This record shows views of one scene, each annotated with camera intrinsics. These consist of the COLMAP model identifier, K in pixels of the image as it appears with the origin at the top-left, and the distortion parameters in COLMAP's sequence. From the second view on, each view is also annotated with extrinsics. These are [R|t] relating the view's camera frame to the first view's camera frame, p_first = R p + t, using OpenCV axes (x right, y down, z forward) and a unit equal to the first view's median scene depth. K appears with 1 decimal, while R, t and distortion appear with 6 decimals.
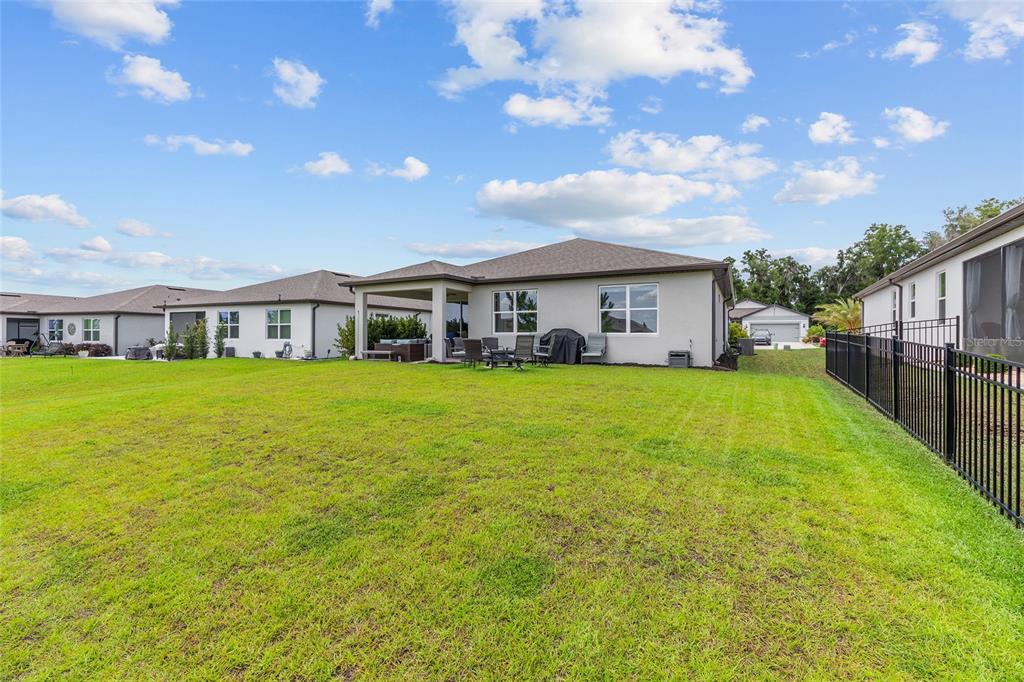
lens RADIAL K [[407.1, 0, 507.3], [0, 407.1, 337.6], [0, 0, 1]] dist [-0.003075, 0.000067]
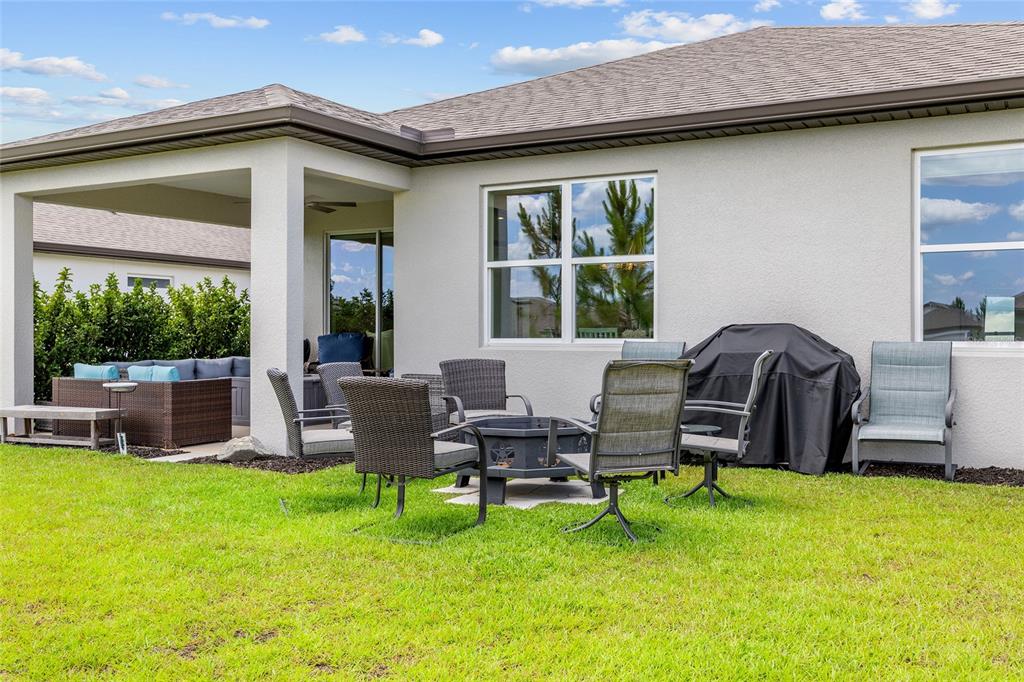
lens RADIAL K [[1016.0, 0, 514.1], [0, 1016.0, 340.1], [0, 0, 1]] dist [0.001729, 0.000000]
pose [[0.999996, -0.001935, 0.002117, -0.016636], [0.001940, 0.999995, -0.002402, -0.010453], [-0.002112, 0.002406, 0.999995, 0.344676]]
